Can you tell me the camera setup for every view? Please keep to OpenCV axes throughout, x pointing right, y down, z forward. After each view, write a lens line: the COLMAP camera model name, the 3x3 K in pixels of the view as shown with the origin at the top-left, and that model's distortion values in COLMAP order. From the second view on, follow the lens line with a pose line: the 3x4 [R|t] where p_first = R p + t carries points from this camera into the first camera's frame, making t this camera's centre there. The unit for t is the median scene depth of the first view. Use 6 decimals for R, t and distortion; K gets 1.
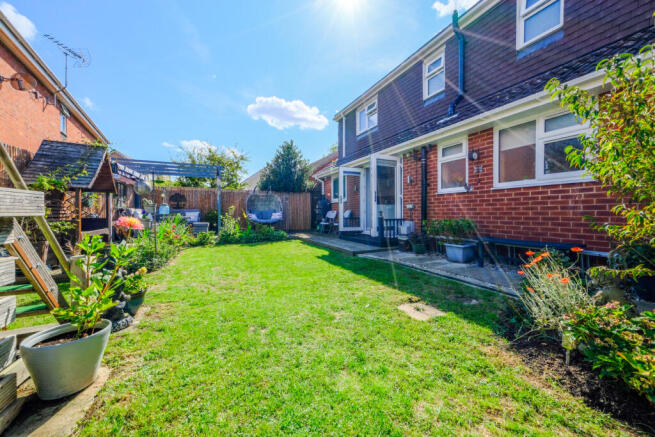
lens RADIAL K [[246.6, 0, 324.9], [0, 246.6, 213.5], [0, 0, 1]] dist [0.013326, 0.000100]
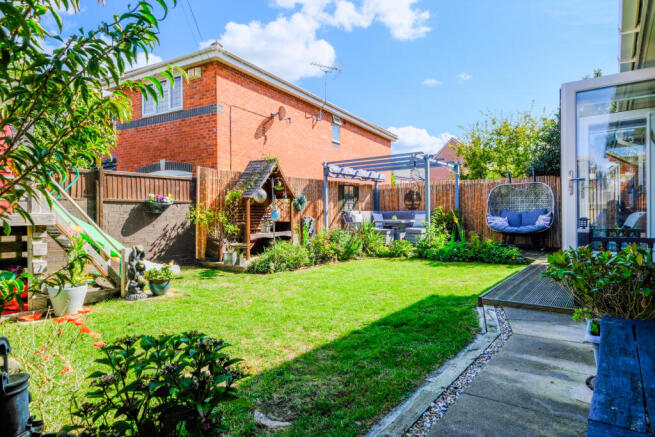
lens RADIAL K [[372.2, 0, 327.7], [0, 372.2, 211.0], [0, 0, 1]] dist [-0.000774, -0.000135]
pose [[0.461446, -0.005186, -0.887153, 0.412878], [0.001862, 0.999986, -0.004878, -0.011497], [0.887166, 0.000599, 0.461450, 0.242539]]
